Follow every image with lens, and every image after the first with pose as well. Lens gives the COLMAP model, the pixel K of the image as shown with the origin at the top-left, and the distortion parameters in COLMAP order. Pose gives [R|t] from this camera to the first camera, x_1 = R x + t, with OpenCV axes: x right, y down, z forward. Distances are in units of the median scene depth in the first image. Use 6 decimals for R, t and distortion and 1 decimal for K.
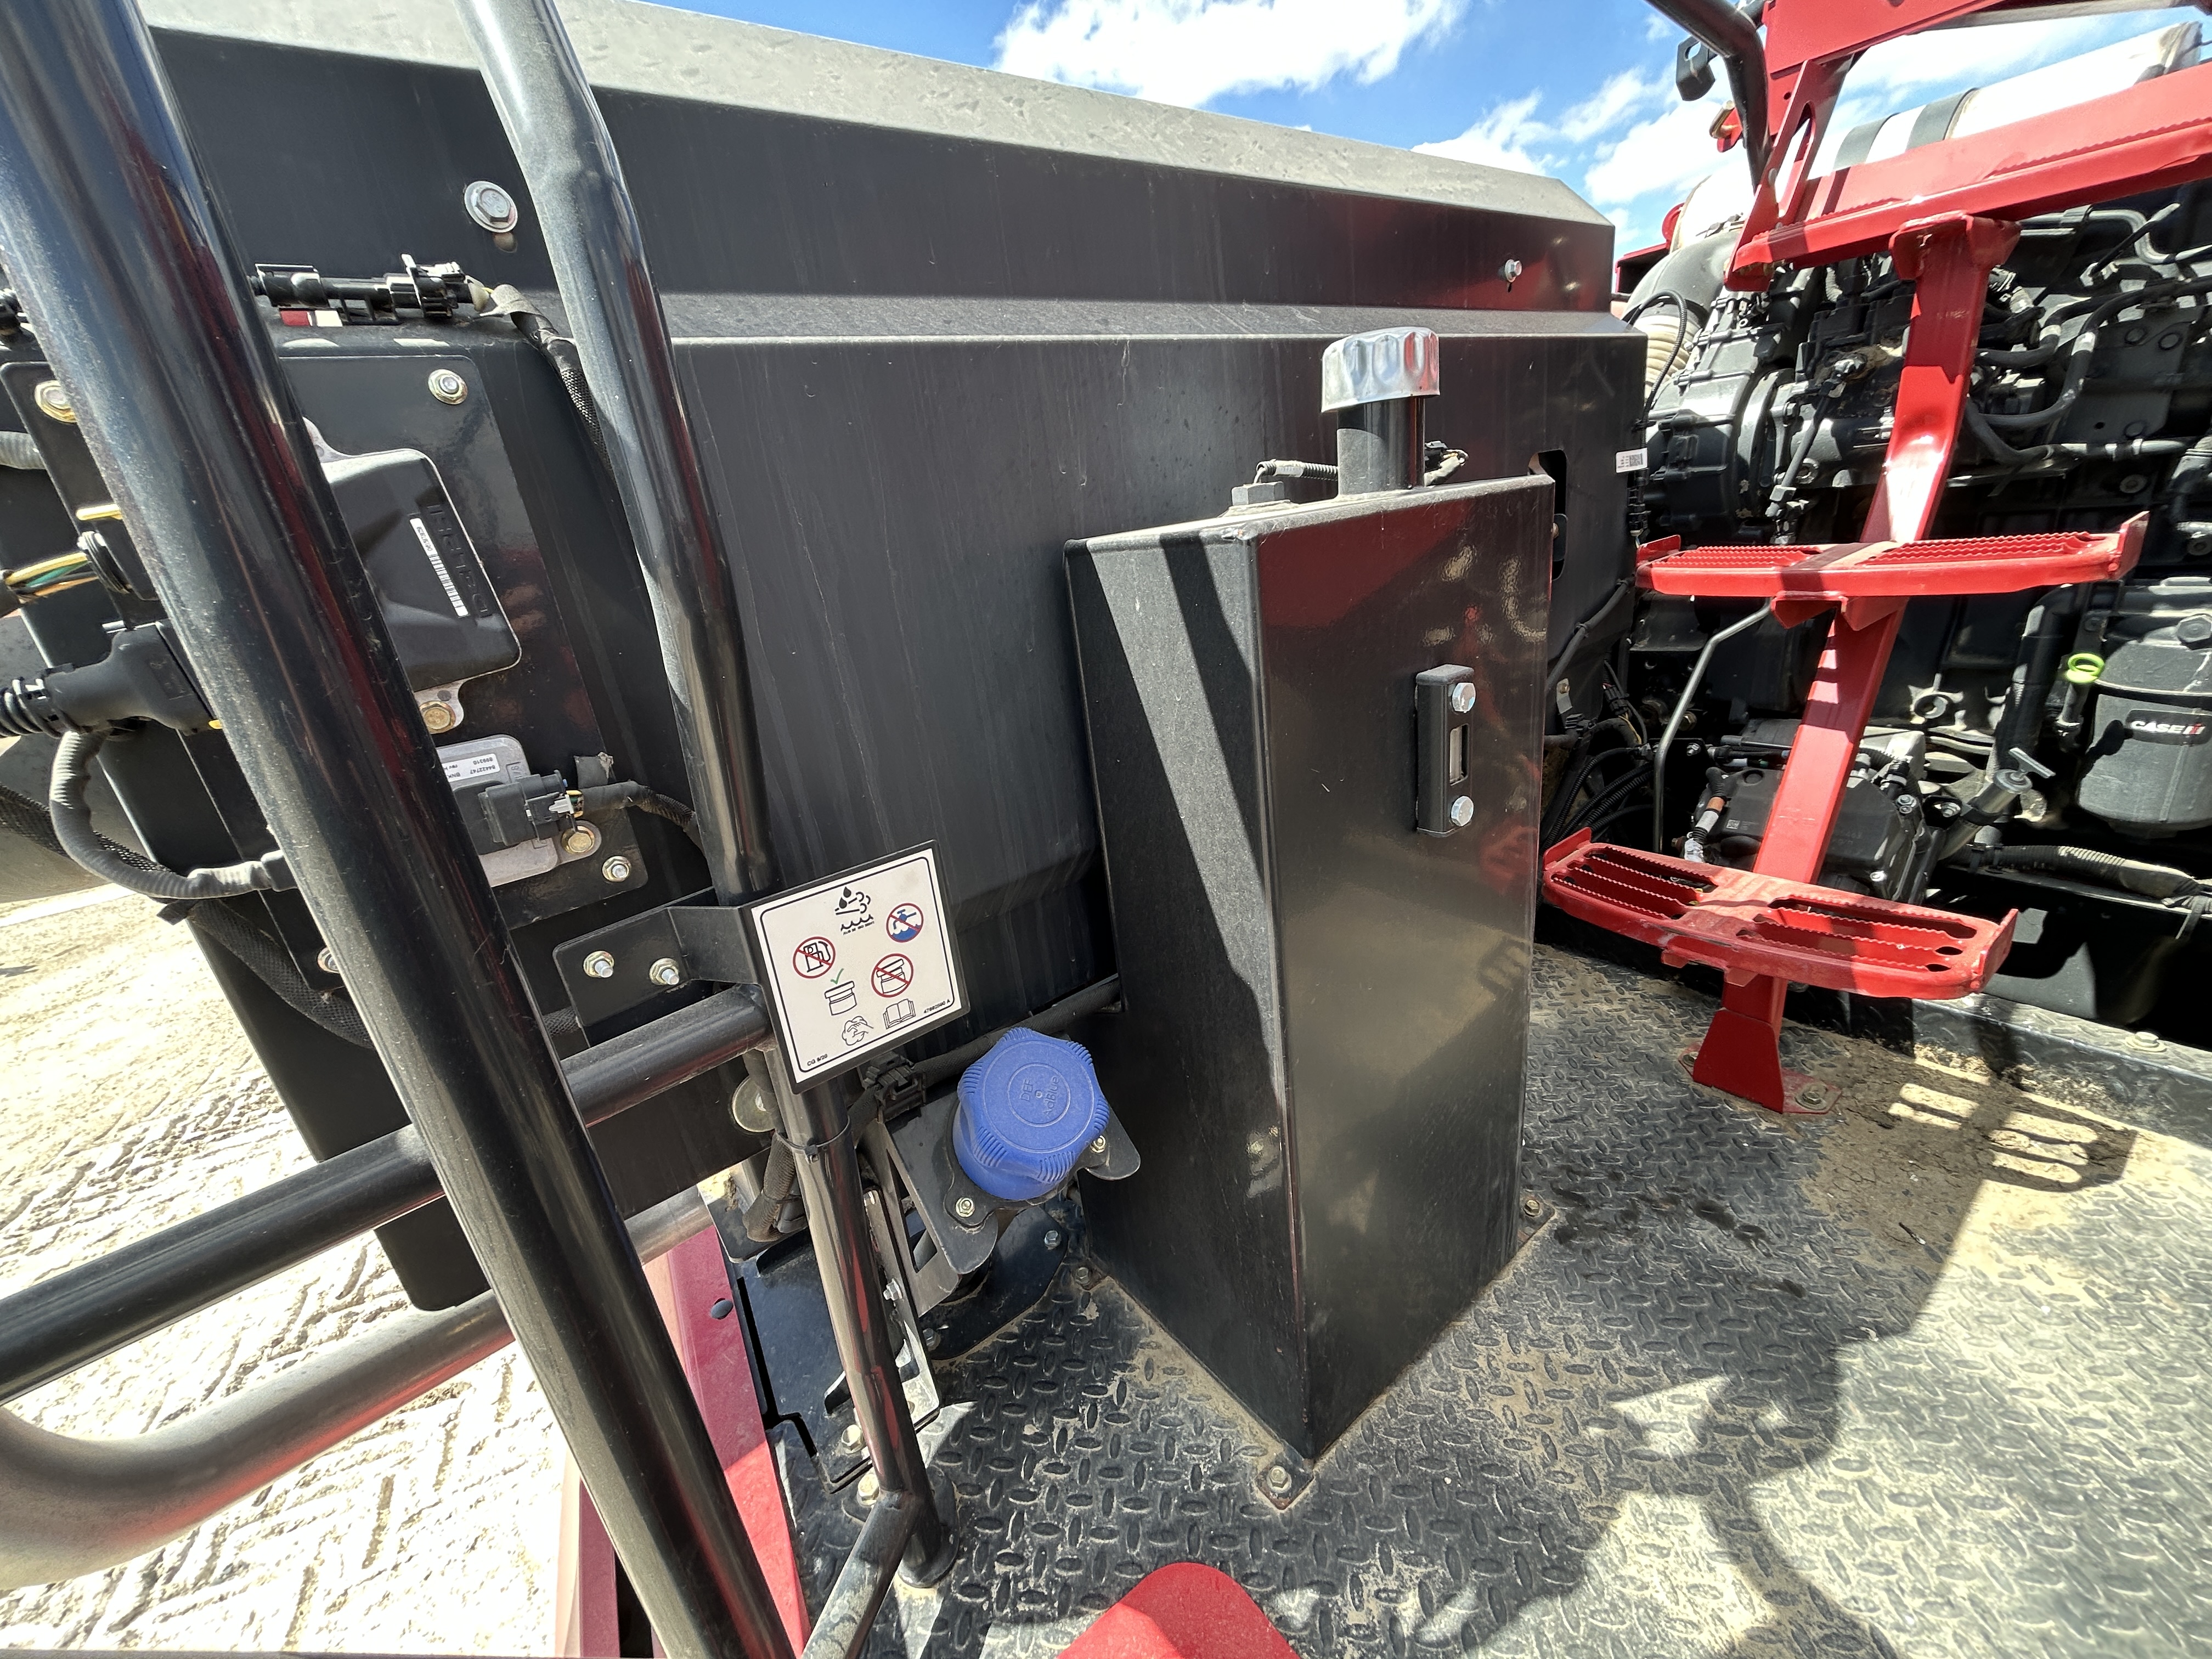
lens RADIAL K [[895.4, 0, 1092.9], [0, 895.4, 829.7], [0, 0, 1]] dist [0.001128, -0.000314]
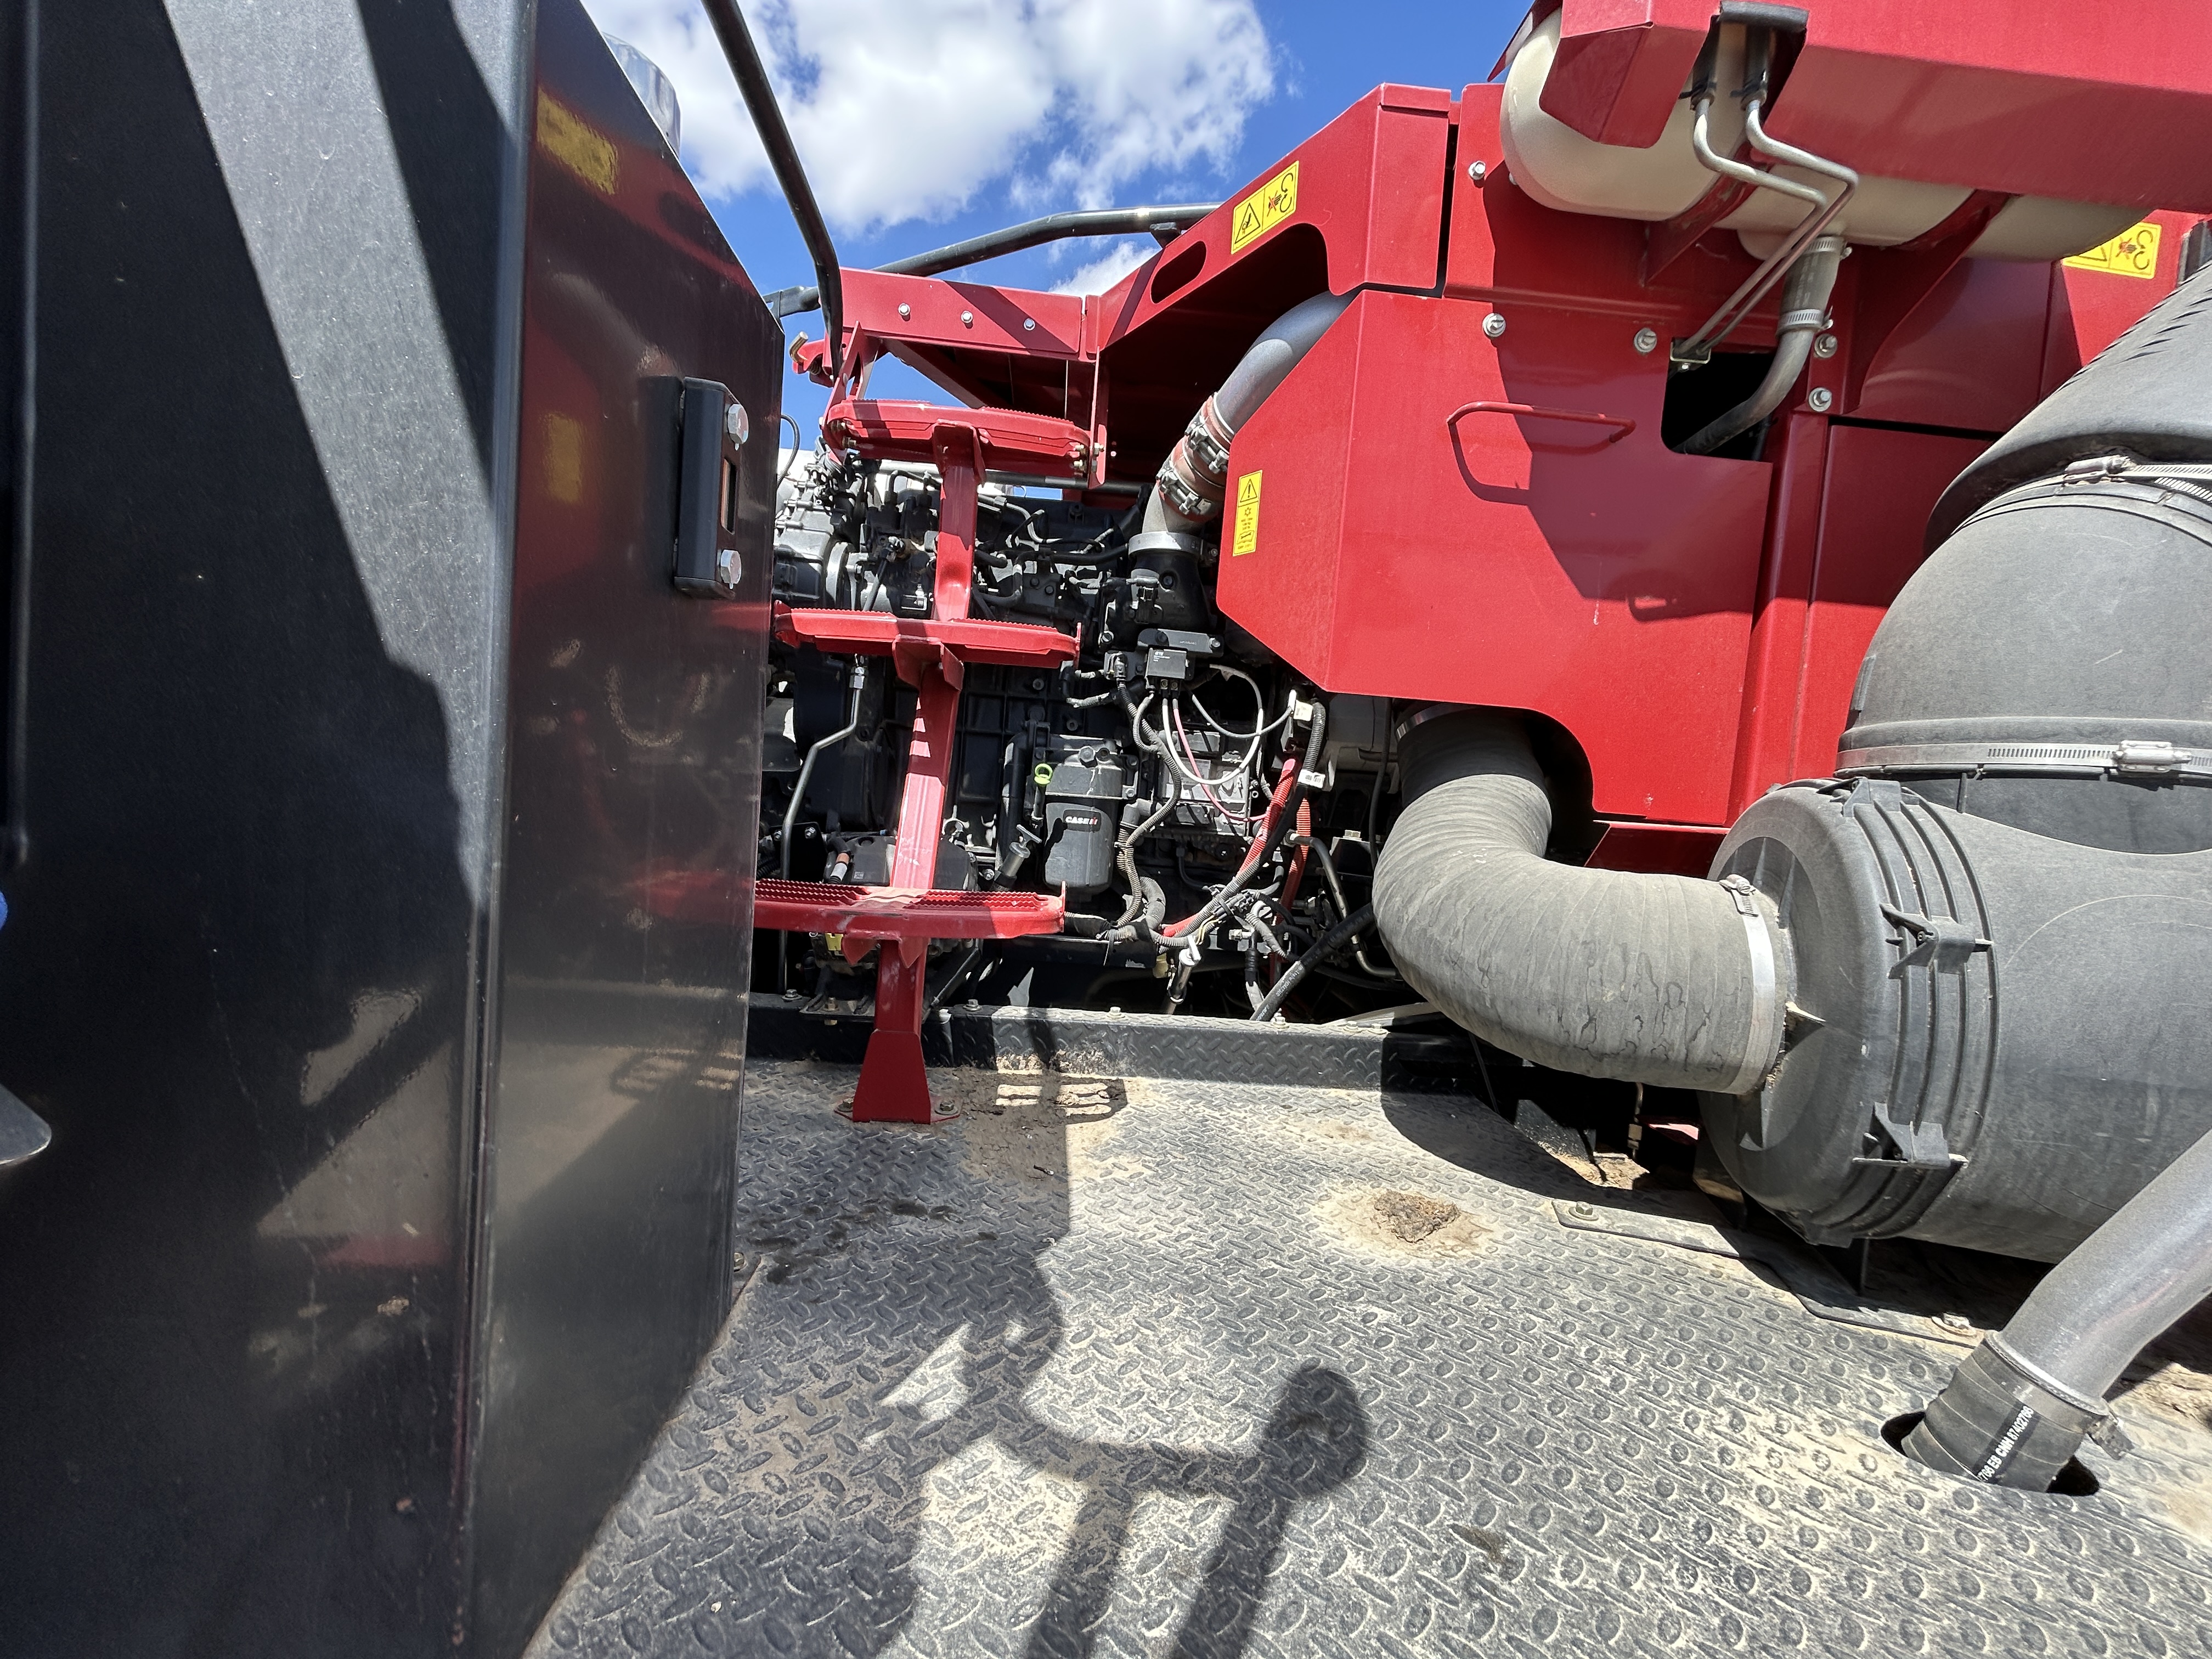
lens RADIAL K [[895.4, 0, 1095.6], [0, 895.4, 819.9], [0, 0, 1]] dist [0.001128, -0.000314]
pose [[0.559039, 0.115787, 0.821017, -0.030510], [0.149046, 0.960038, -0.236879, 0.275801], [-0.815635, 0.254794, 0.519442, 0.220318]]
